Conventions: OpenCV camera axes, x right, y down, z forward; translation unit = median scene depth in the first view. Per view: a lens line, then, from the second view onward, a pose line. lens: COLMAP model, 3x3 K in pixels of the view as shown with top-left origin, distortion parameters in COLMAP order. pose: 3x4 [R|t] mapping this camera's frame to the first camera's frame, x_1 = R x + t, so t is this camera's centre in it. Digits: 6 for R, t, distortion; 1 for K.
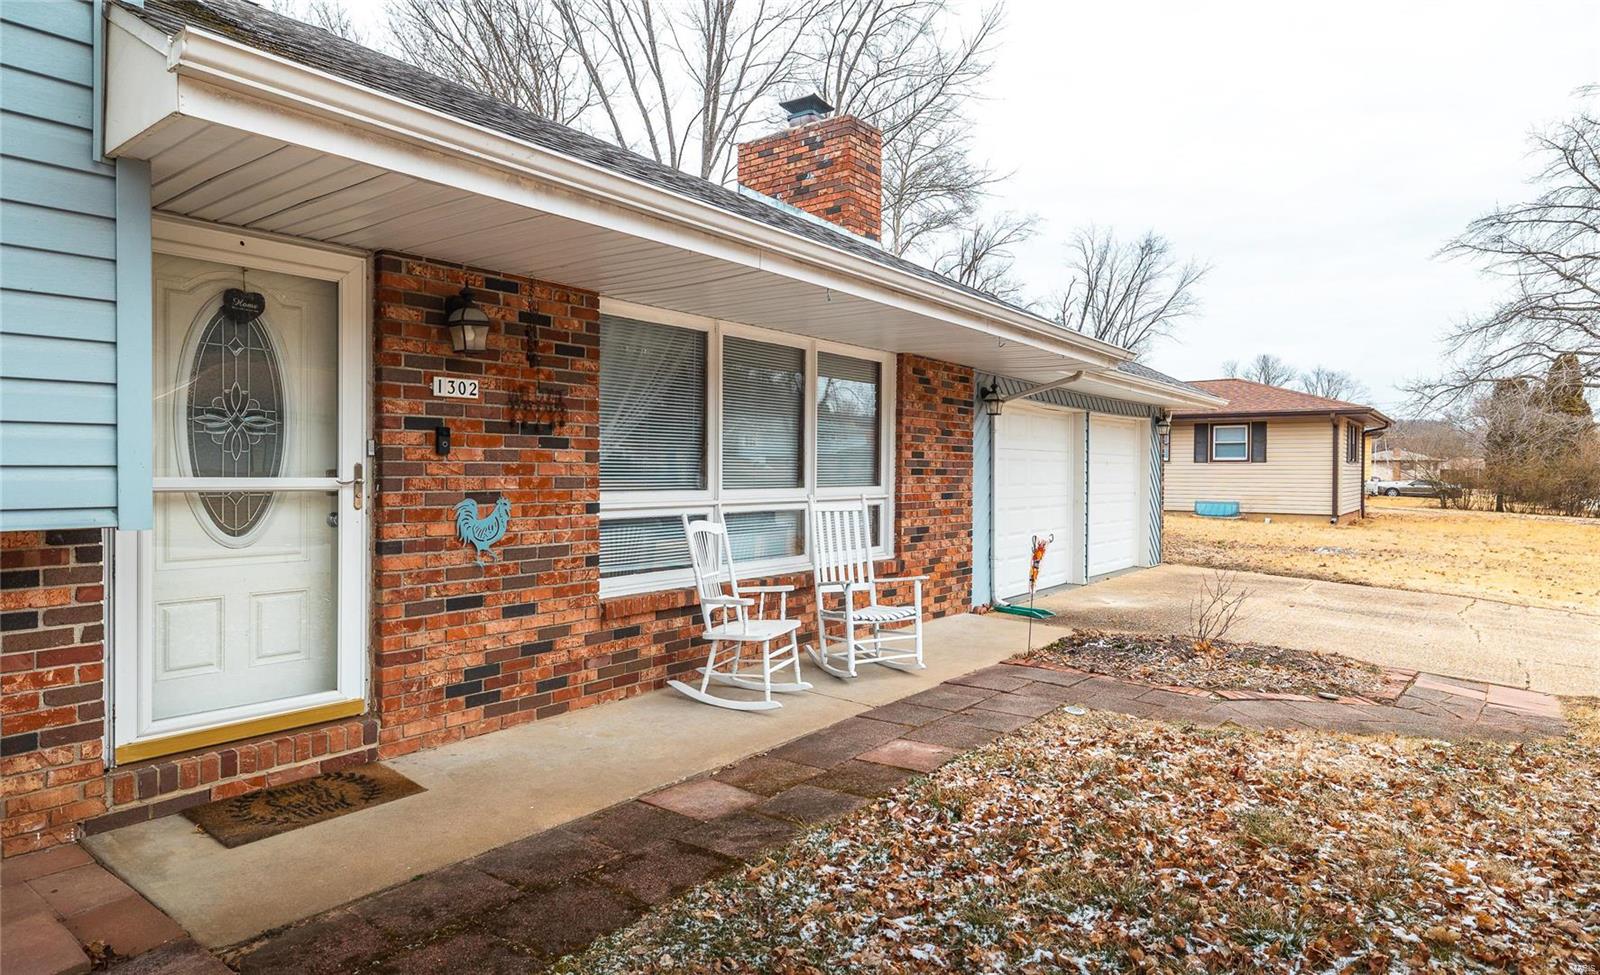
lens RADIAL K [[915.9, 0, 799.5], [0, 915.9, 482.7], [0, 0, 1]] dist [-0.000316, -0.000007]
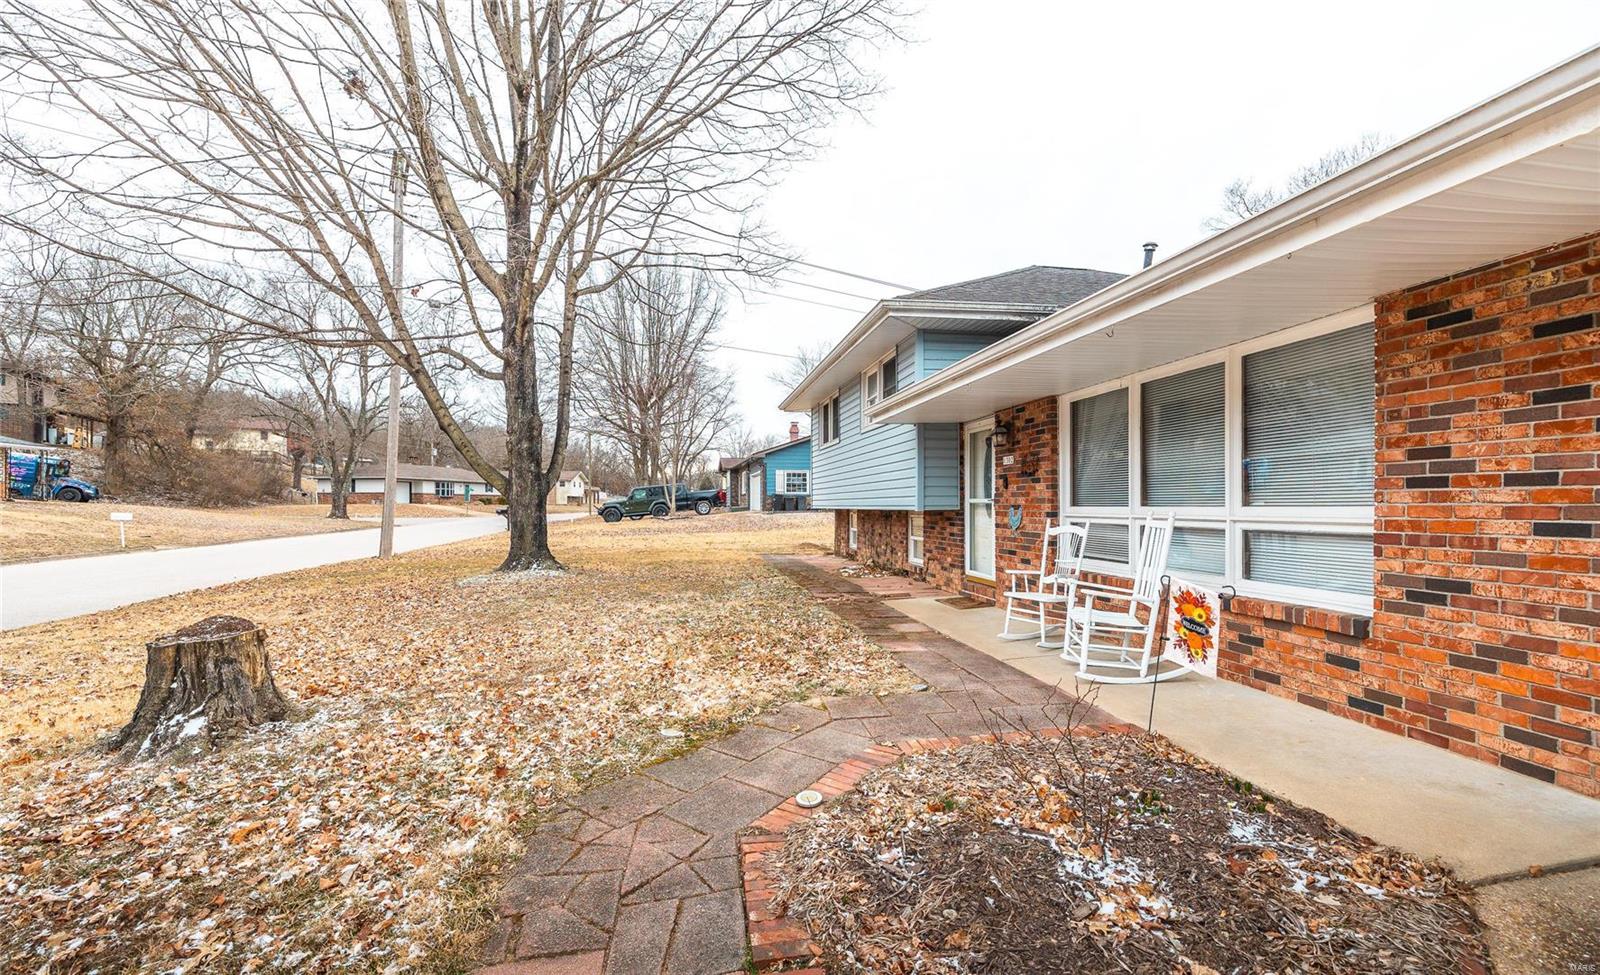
lens RADIAL K [[691.1, 0, 802.1], [0, 691.1, 494.1], [0, 0, 1]] dist [0.002454, 0.000311]
pose [[-0.671881, -0.015775, -0.740492, 0.907302], [-0.011430, 0.999875, -0.010930, 0.006348], [0.740571, 0.001120, -0.671977, 1.258608]]
